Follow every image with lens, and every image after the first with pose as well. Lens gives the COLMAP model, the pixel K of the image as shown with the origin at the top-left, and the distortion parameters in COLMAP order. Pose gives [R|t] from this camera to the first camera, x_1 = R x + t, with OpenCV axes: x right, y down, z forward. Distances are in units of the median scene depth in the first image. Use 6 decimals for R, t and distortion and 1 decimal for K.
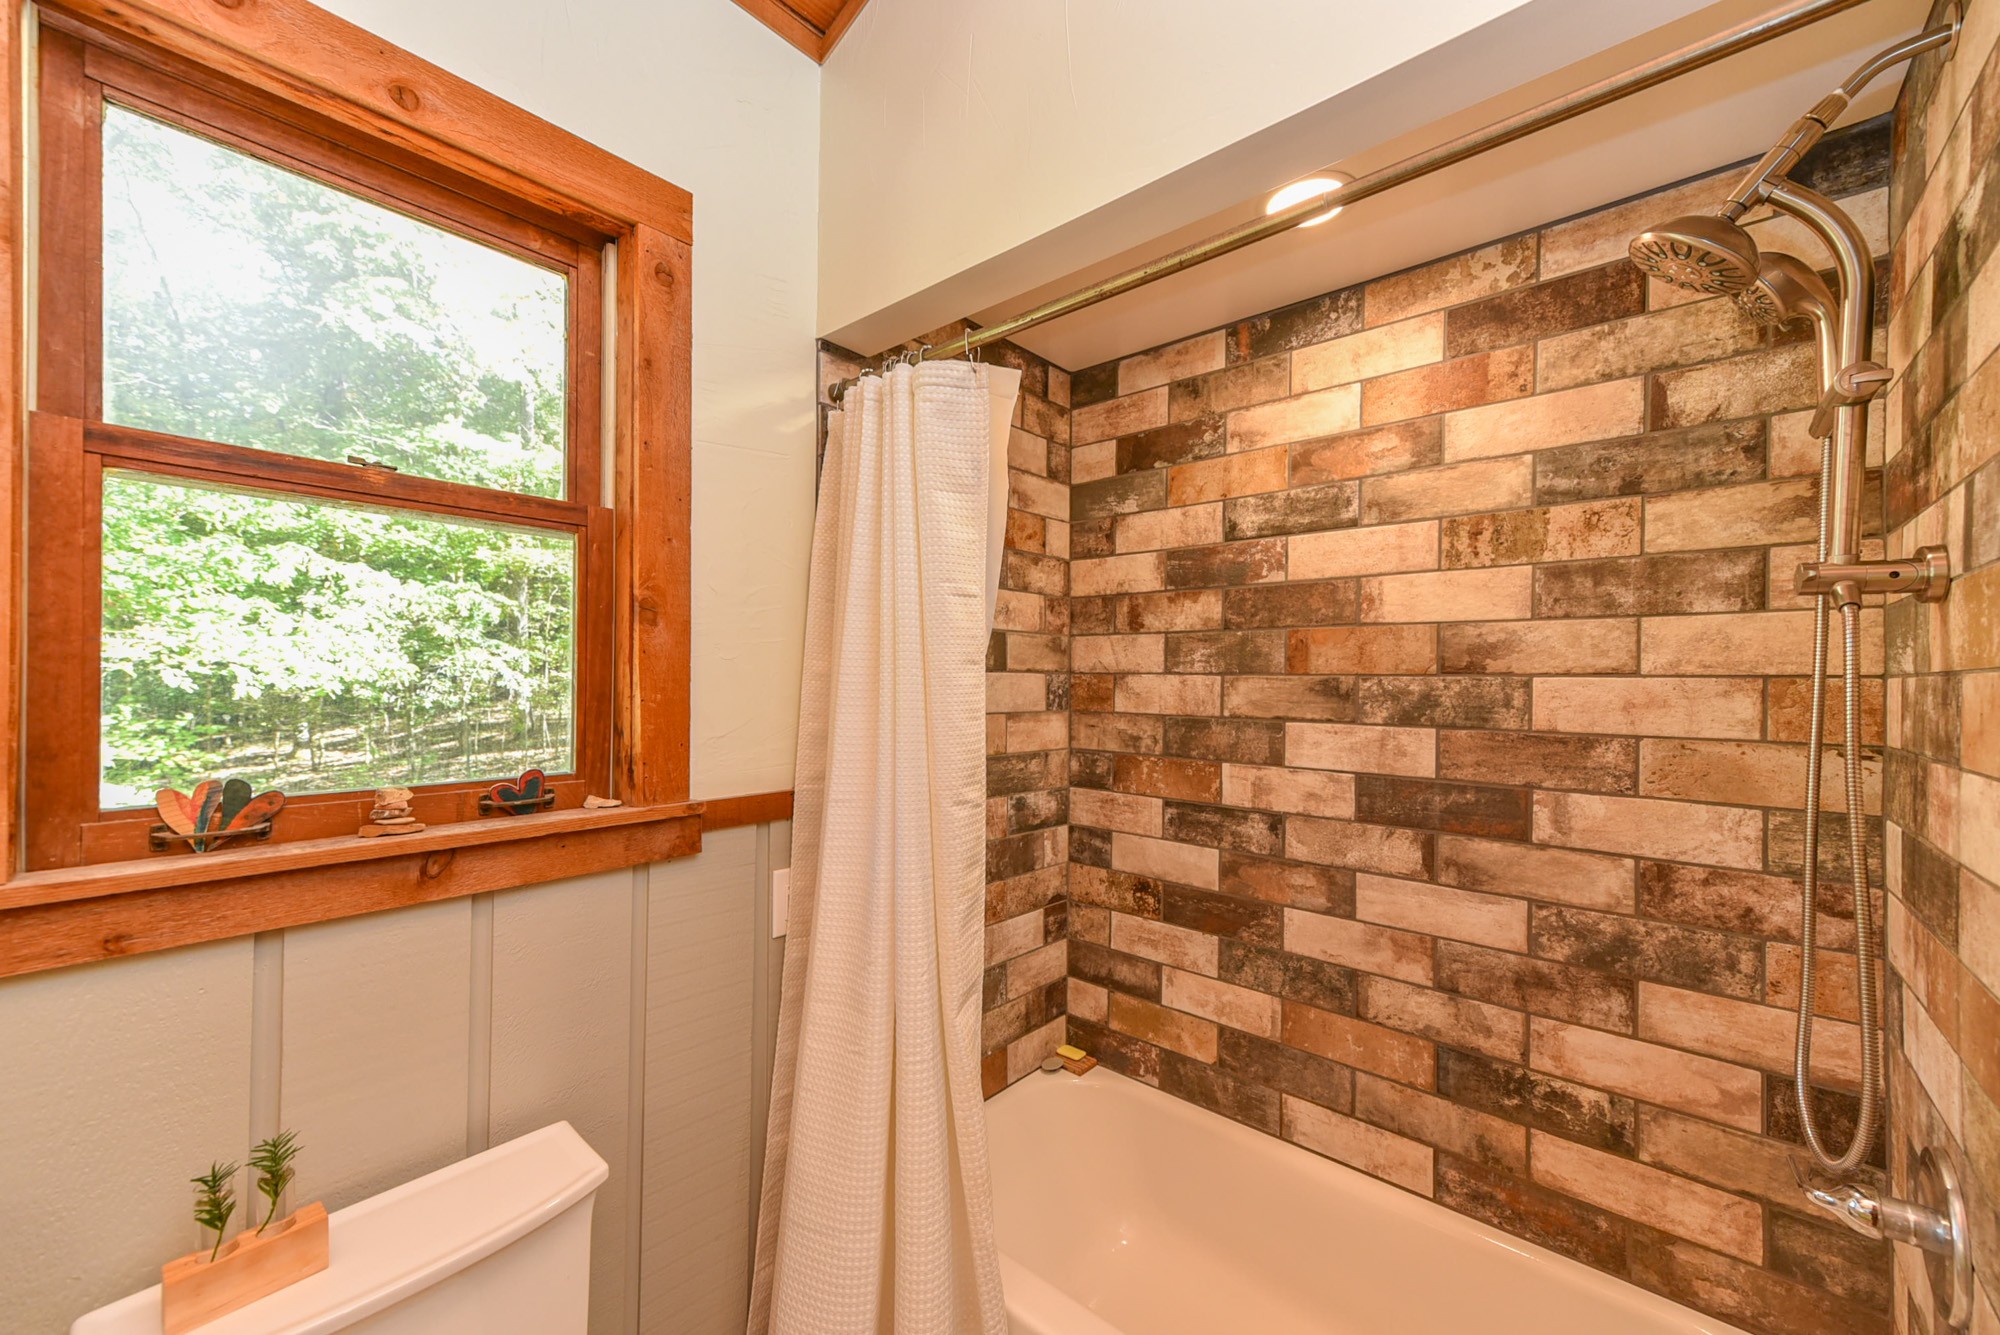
lens RADIAL K [[774.6, 0, 1012.9], [0, 774.6, 678.4], [0, 0, 1]] dist [0.006973, 0.000189]
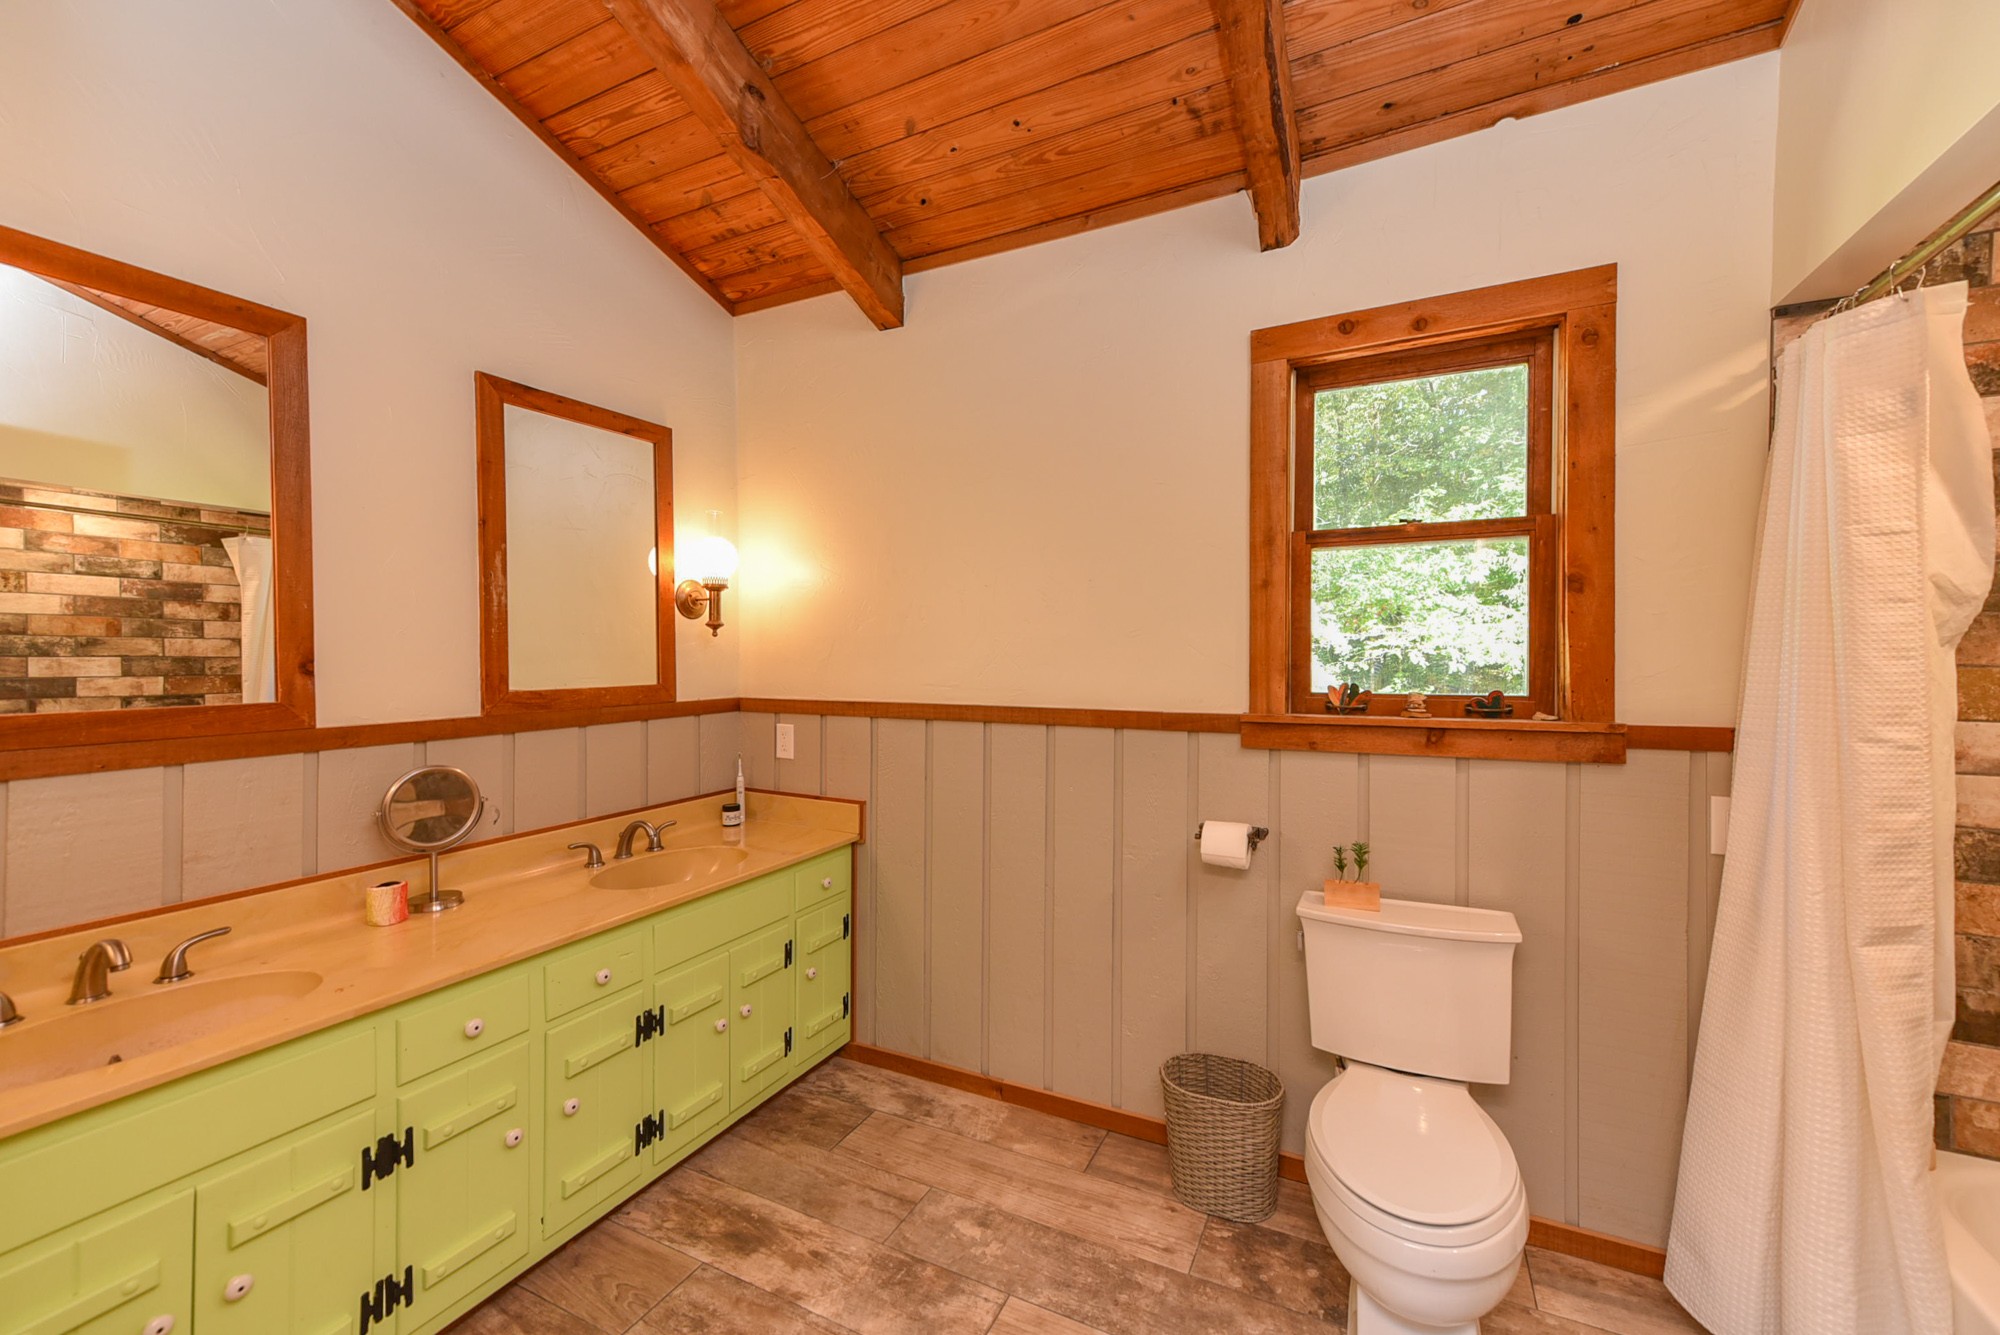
lens RADIAL K [[774.6, 0, 1010.3], [0, 774.6, 664.0], [0, 0, 1]] dist [0.006973, 0.000189]
pose [[0.248937, -0.001681, -0.968518, 0.624704], [0.005394, 0.999985, -0.000349, 0.053529], [0.968505, -0.005137, 0.248942, -0.334289]]
